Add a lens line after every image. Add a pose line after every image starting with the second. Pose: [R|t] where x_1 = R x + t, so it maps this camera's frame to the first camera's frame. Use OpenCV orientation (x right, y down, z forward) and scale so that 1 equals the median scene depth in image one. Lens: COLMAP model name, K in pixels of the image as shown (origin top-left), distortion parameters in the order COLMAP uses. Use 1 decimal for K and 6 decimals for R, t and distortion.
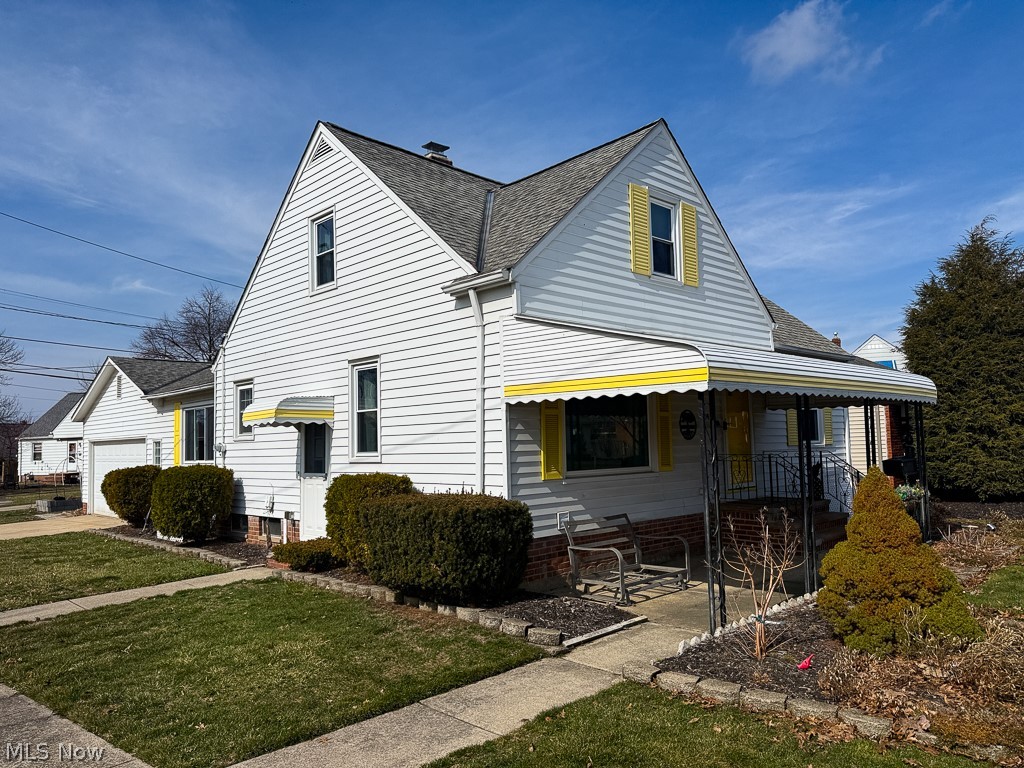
lens RADIAL K [[707.2, 0, 512.0], [0, 707.2, 384.0], [0, 0, 1]] dist [0.104401, 0.000145]
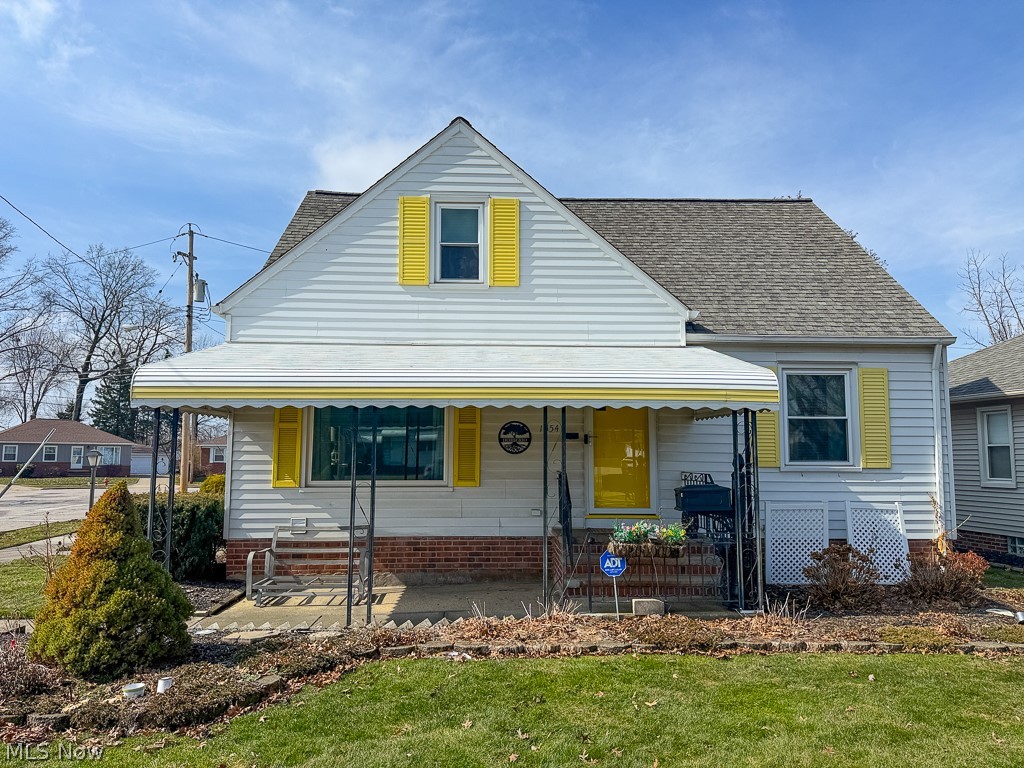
lens RADIAL K [[707.2, 0, 512.0], [0, 707.2, 384.0], [0, 0, 1]] dist [0.104401, 0.000145]
pose [[0.751668, -0.039688, -0.658346, 0.903421], [0.032746, 0.999202, -0.022849, 0.009926], [0.658728, -0.004384, 0.752369, 0.336838]]
